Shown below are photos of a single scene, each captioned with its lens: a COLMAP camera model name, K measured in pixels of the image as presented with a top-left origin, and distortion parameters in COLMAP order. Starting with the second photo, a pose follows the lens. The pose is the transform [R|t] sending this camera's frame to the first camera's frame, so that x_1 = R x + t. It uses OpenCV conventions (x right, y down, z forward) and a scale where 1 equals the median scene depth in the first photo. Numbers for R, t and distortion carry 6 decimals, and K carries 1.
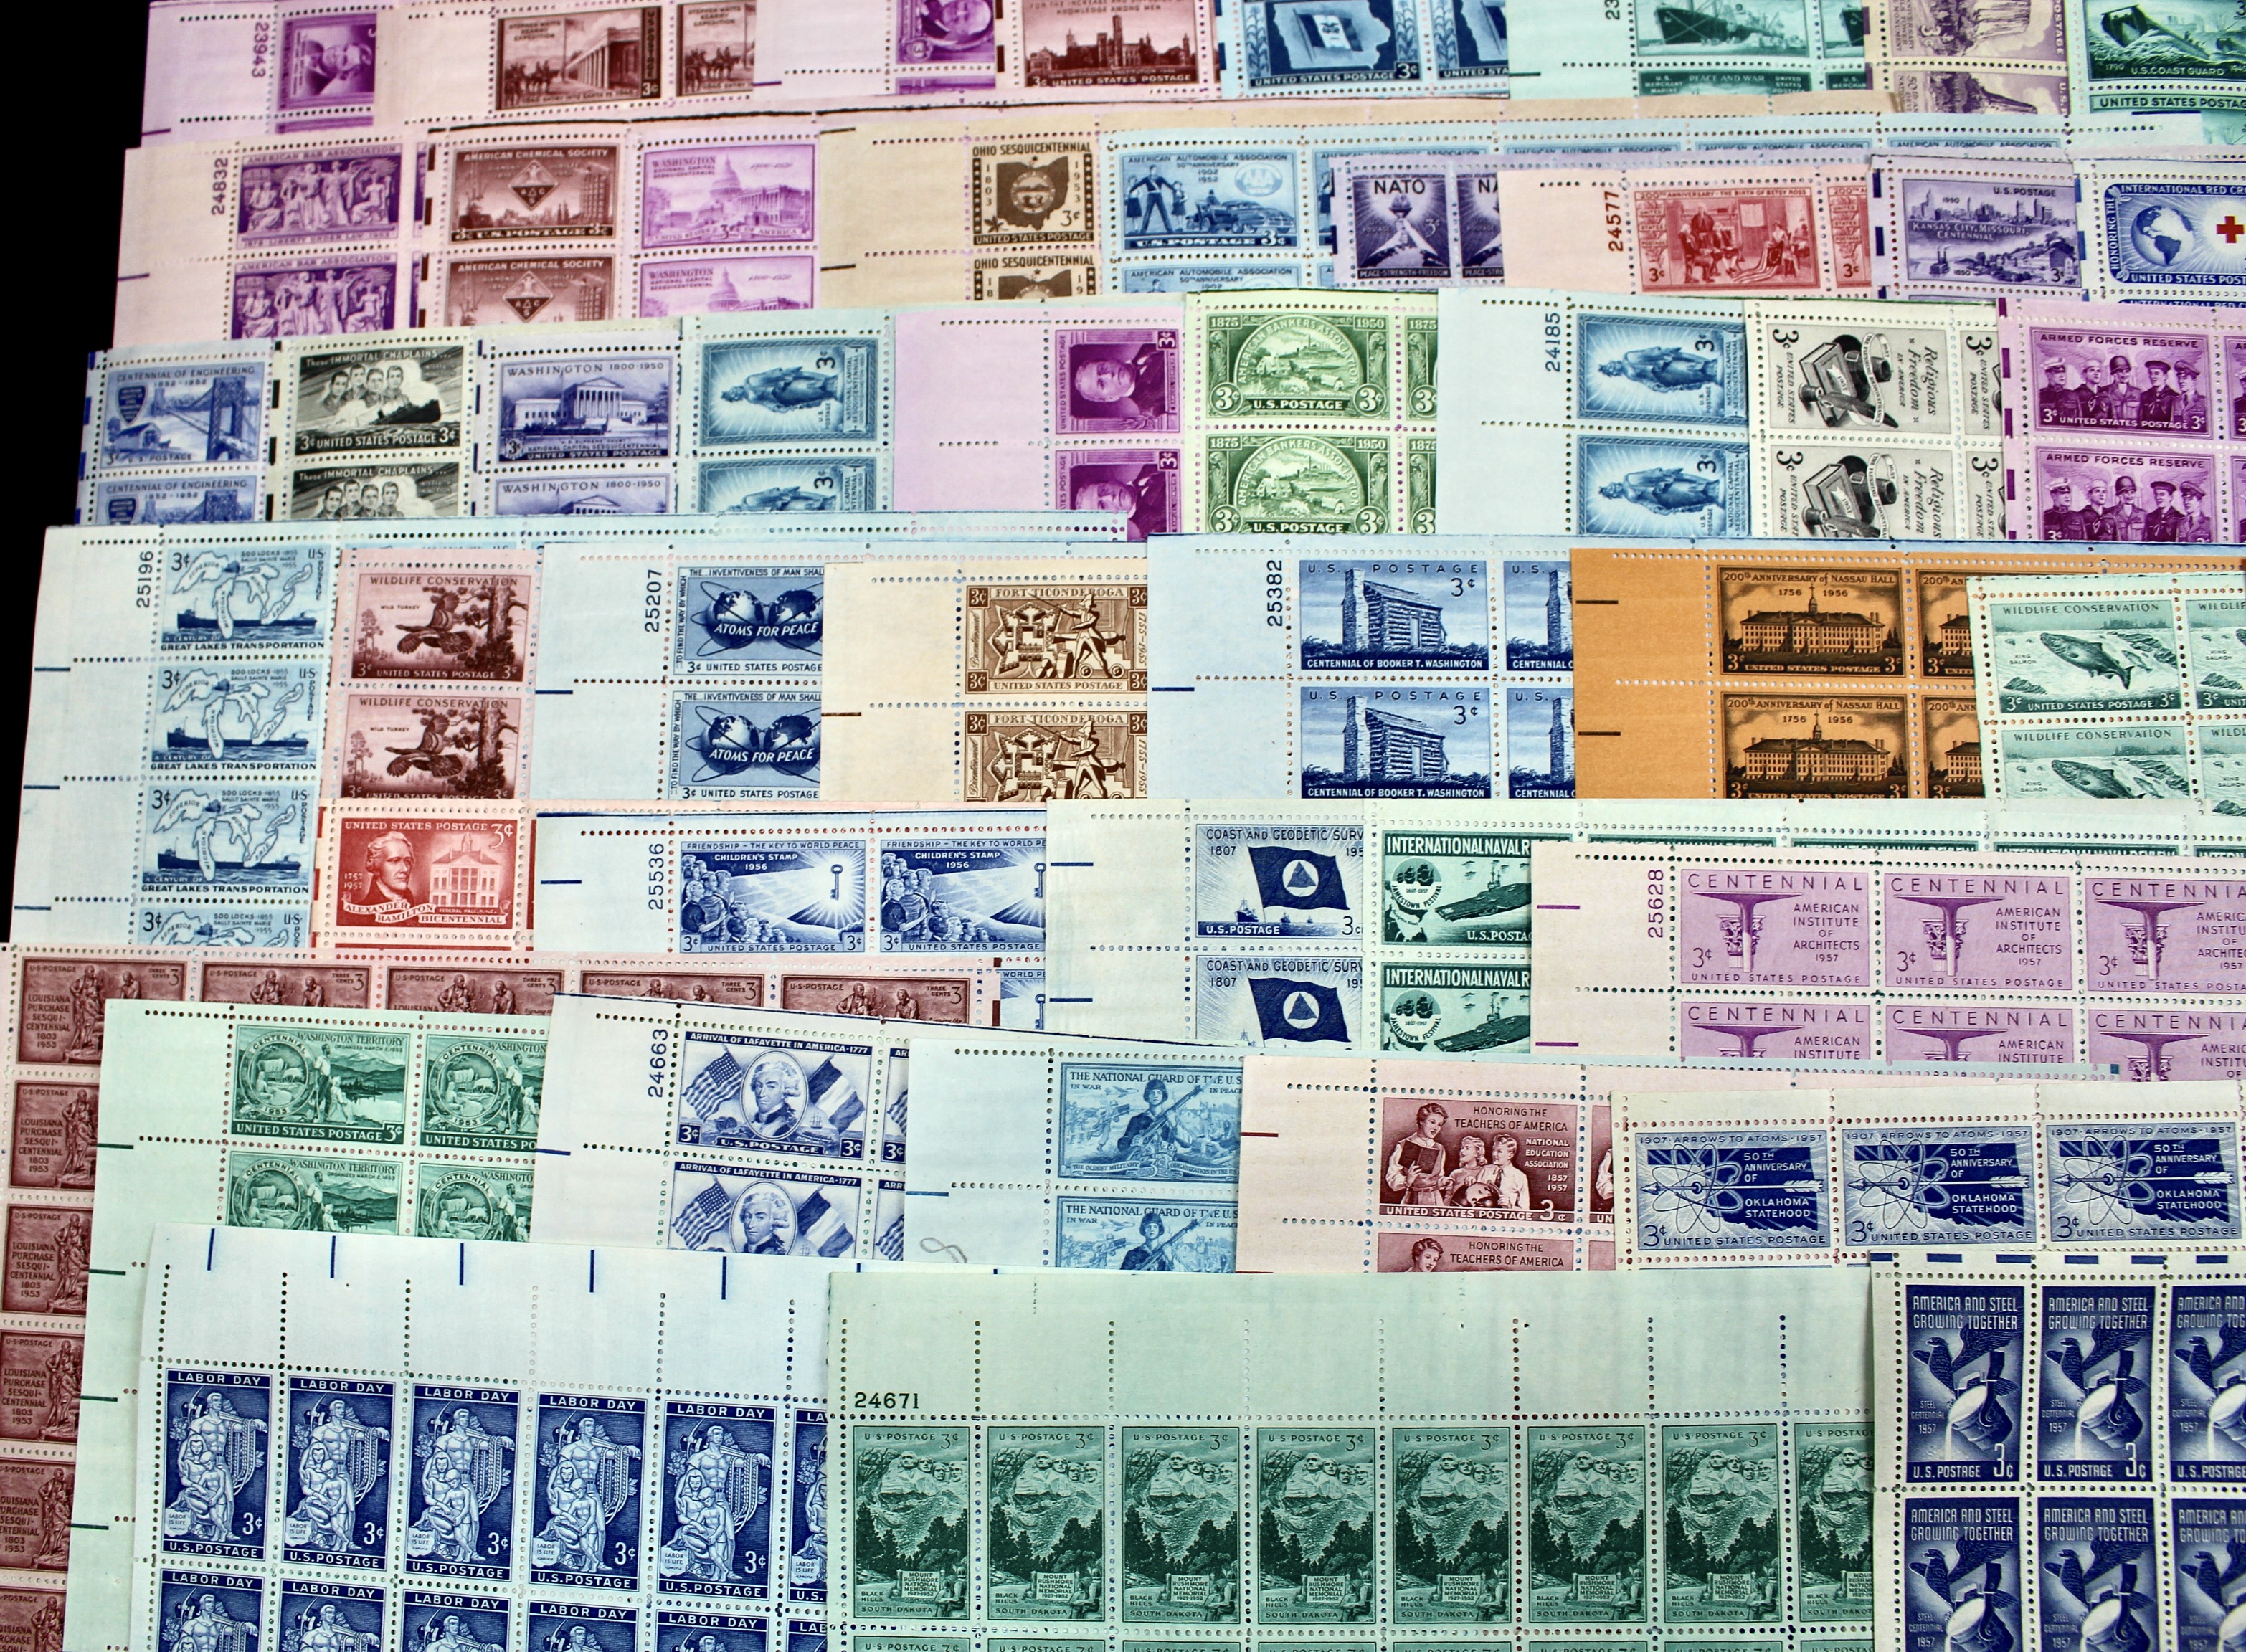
lens RADIAL K [[2010.5, 0, 992.3], [0, 2010.5, 833.3], [0, 0, 1]] dist [-0.156970, 0.114144]
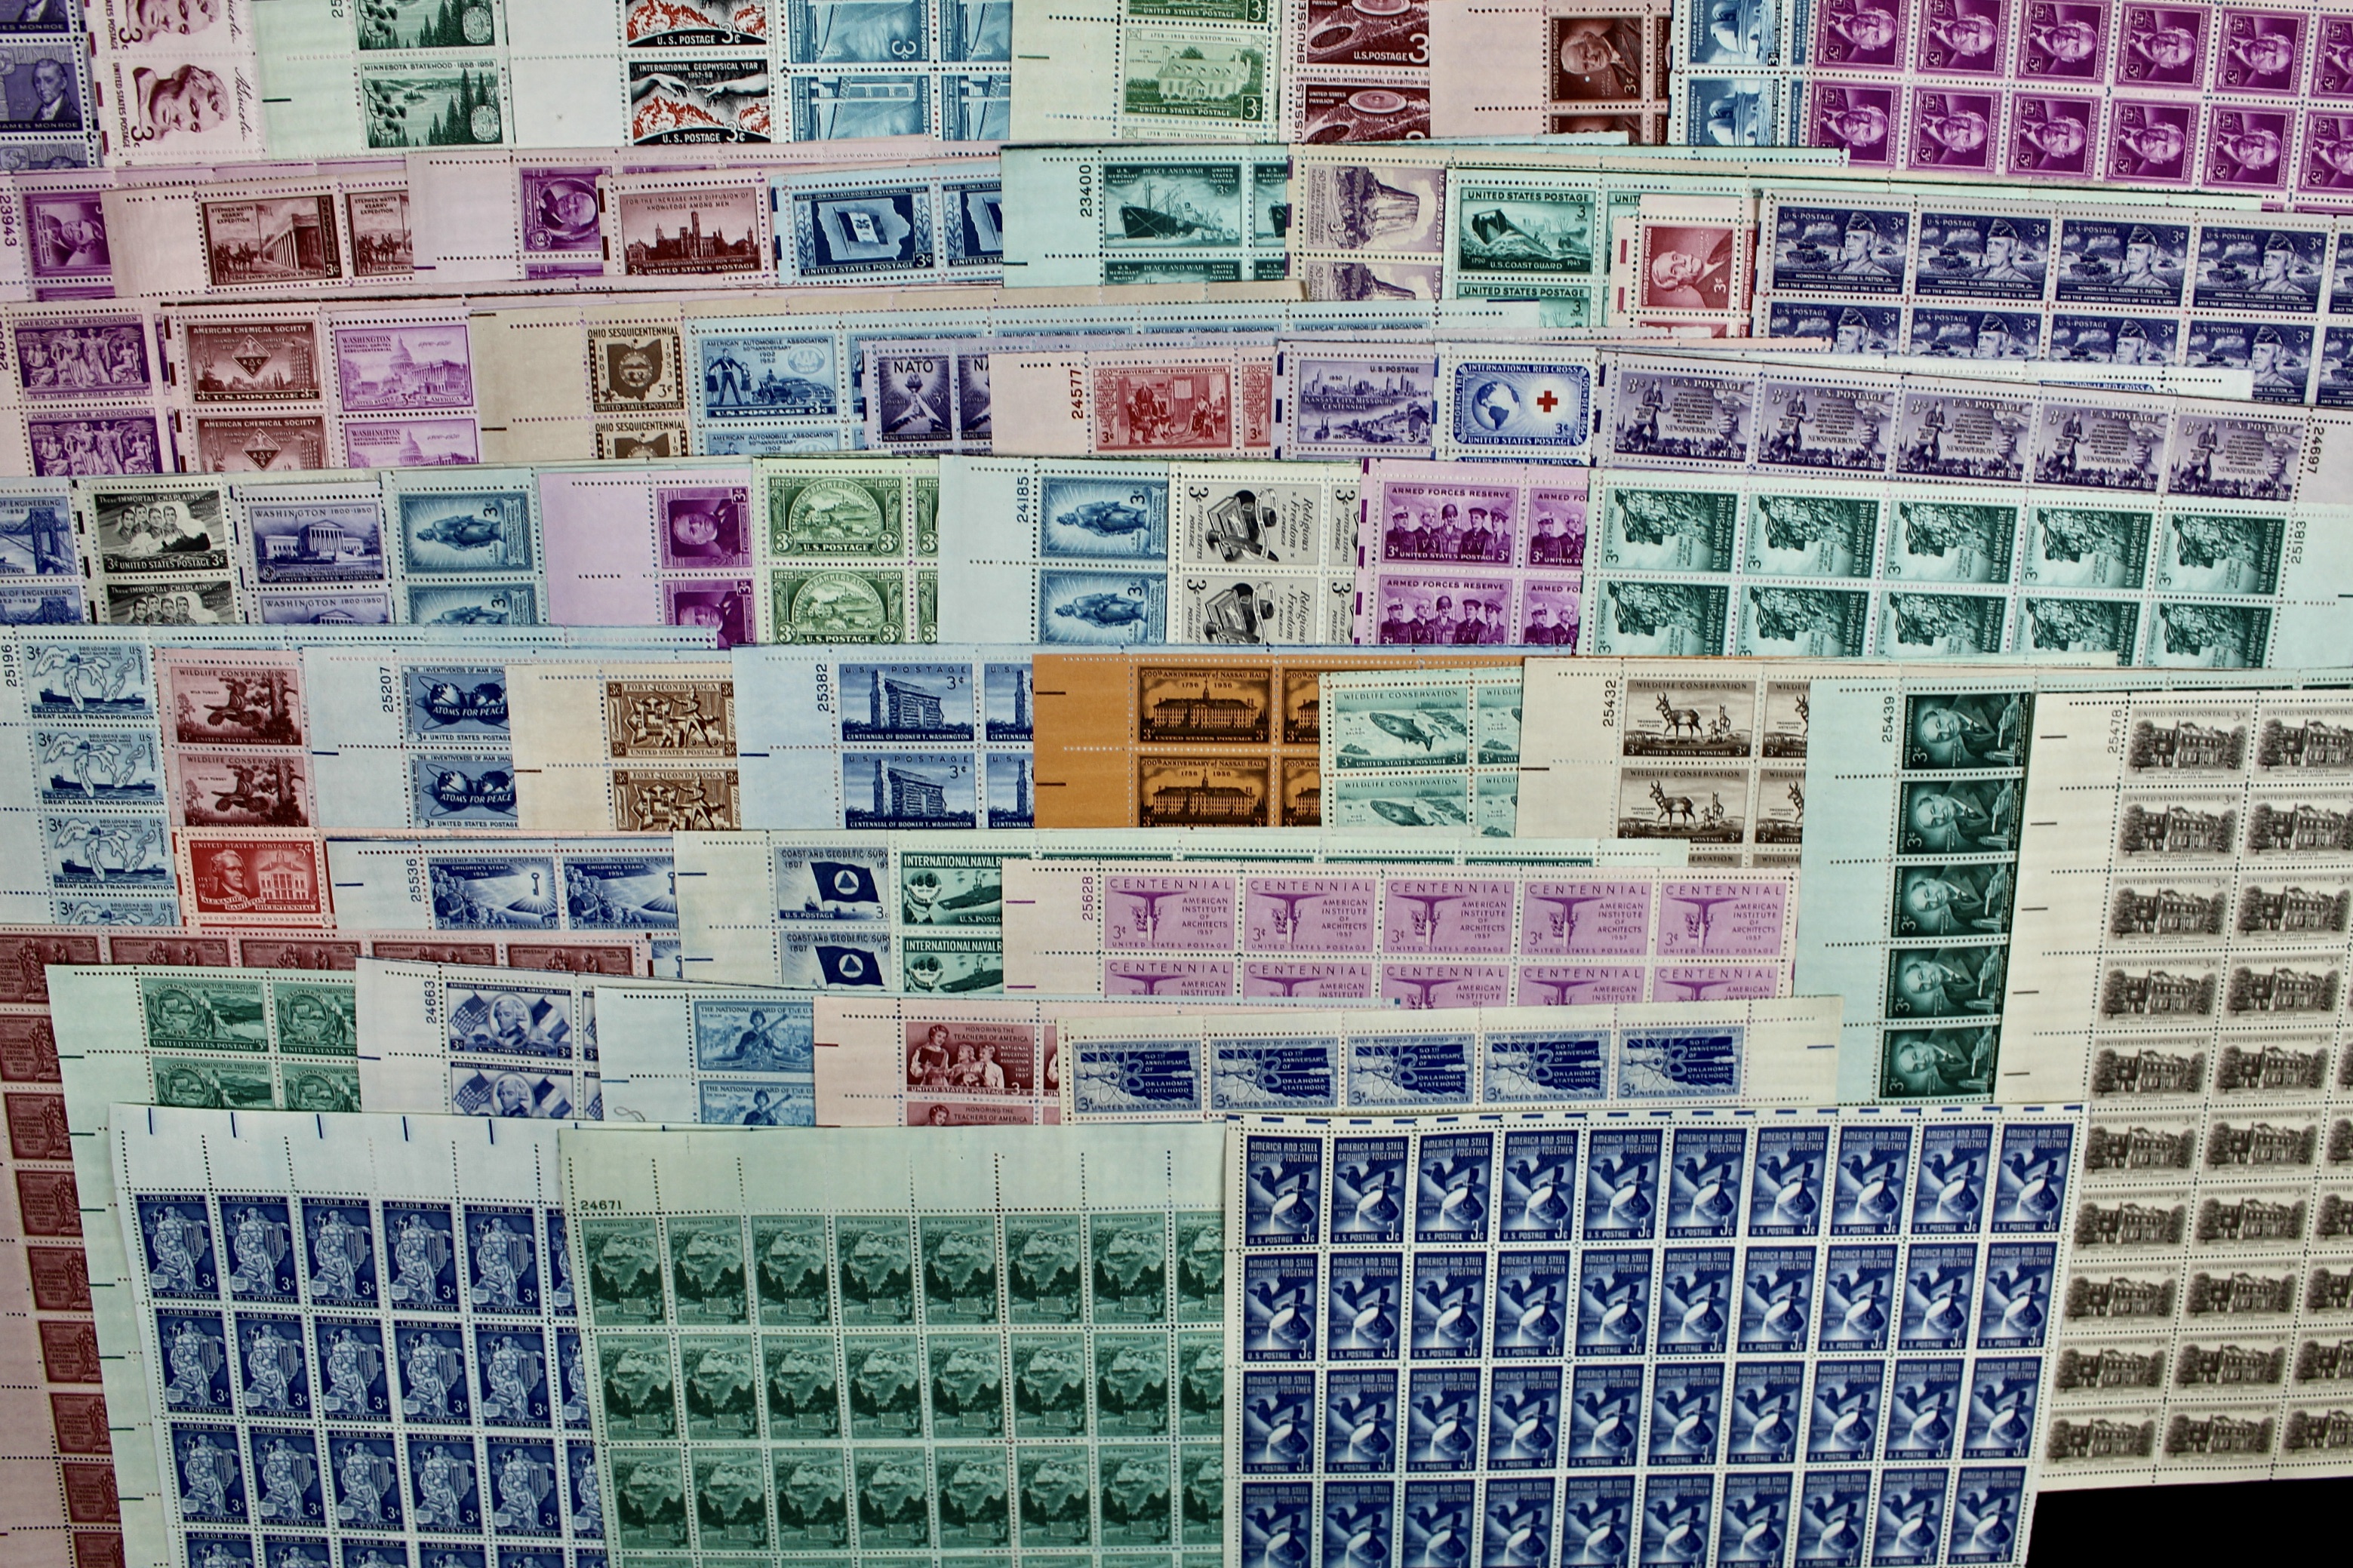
lens RADIAL K [[2187.2, 0, 1229.0], [0, 2187.2, 784.3], [0, 0, 1]] dist [-0.168111, 0.142967]
pose [[0.996166, -0.030440, 0.082017, 0.299790], [-0.003414, 0.923272, 0.384132, -0.648386], [-0.087416, -0.382939, 0.919628, -0.460089]]
